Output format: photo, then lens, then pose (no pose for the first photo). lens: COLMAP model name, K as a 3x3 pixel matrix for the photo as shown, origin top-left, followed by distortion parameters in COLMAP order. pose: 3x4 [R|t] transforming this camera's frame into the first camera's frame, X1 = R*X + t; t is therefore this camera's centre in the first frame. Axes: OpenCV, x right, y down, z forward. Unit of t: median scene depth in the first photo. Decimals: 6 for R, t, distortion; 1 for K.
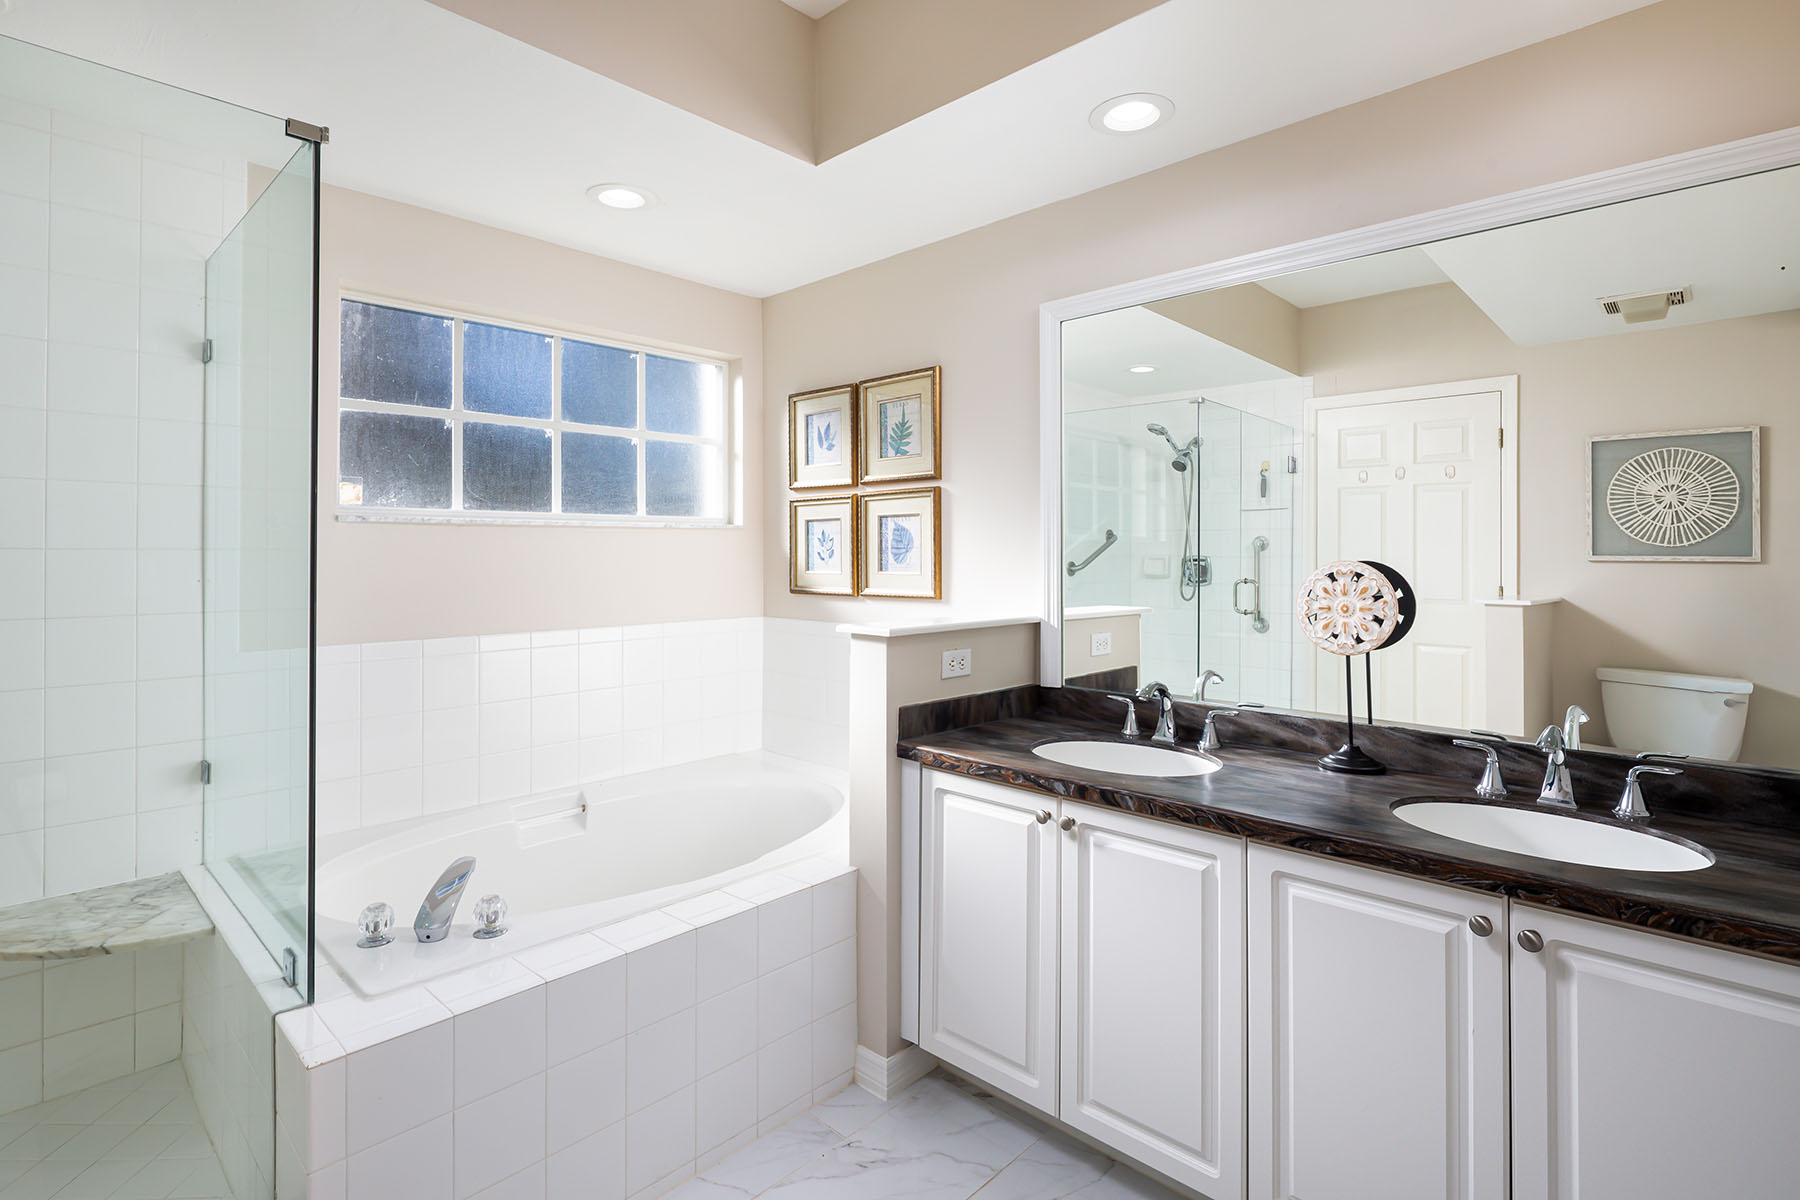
lens RADIAL K [[871.4, 0, 905.2], [0, 871.4, 543.7], [0, 0, 1]] dist [0.004228, -0.003928]
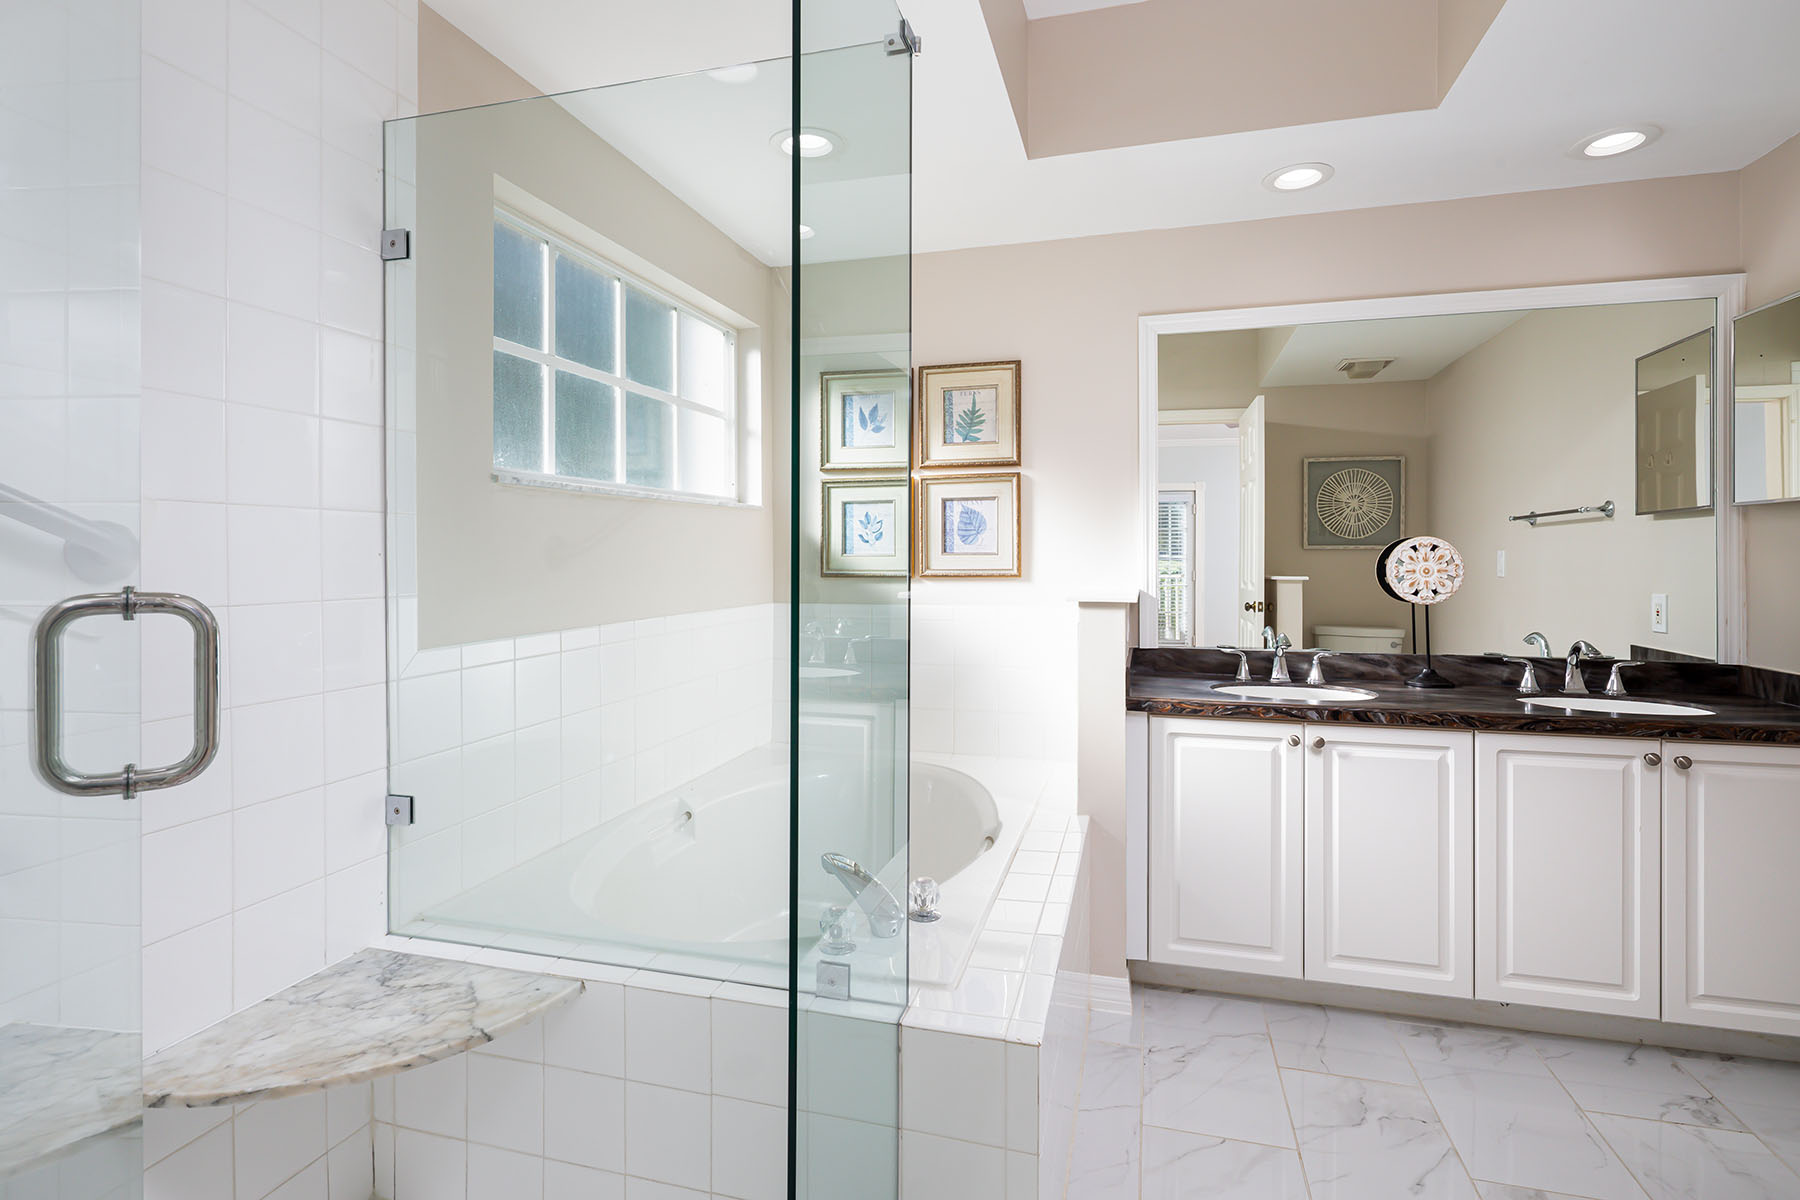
lens RADIAL K [[873.2, 0, 907.3], [0, 873.2, 559.2], [0, 0, 1]] dist [0.000309, 0.000350]
pose [[0.885724, -0.003280, 0.464201, -0.586075], [-0.003792, 0.999891, 0.014301, 0.026629], [-0.464197, -0.014427, 0.885614, 0.106495]]
